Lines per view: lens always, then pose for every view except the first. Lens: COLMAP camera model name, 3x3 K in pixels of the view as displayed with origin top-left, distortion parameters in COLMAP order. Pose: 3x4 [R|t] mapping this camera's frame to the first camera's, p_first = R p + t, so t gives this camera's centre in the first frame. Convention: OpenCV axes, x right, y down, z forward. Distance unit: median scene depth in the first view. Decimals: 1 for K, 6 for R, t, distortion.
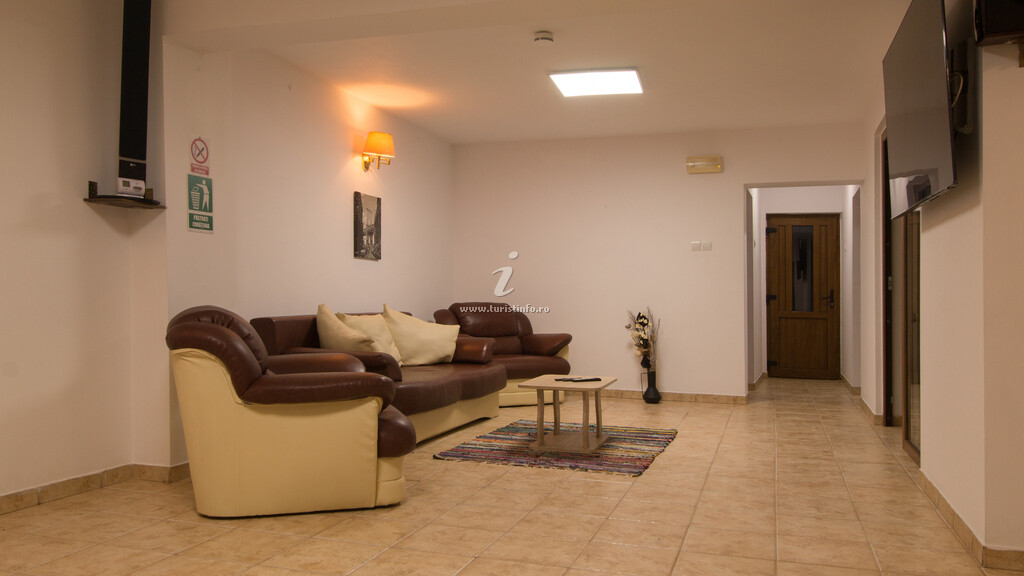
lens RADIAL K [[829.2, 0, 529.9], [0, 829.2, 311.6], [0, 0, 1]] dist [0.052256, -0.019767]
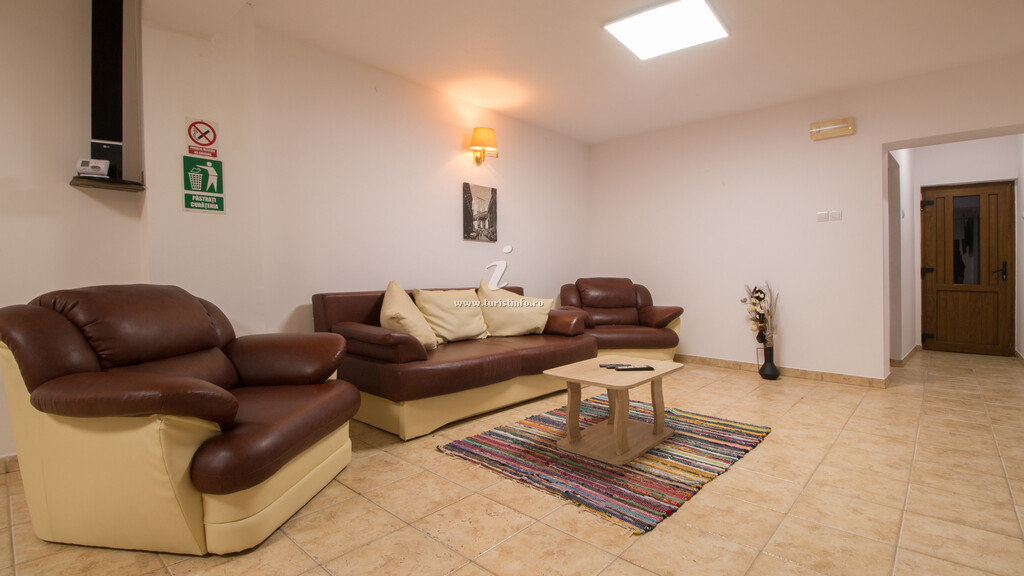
lens RADIAL K [[479.0, 0, 523.7], [0, 479.0, 289.2], [0, 0, 1]] dist [-0.004022, -0.005677]
pose [[0.905856, 0.002498, -0.423578, 0.144170], [0.002804, 0.999925, 0.011894, -0.004081], [0.423576, -0.011962, 0.905782, 0.426763]]
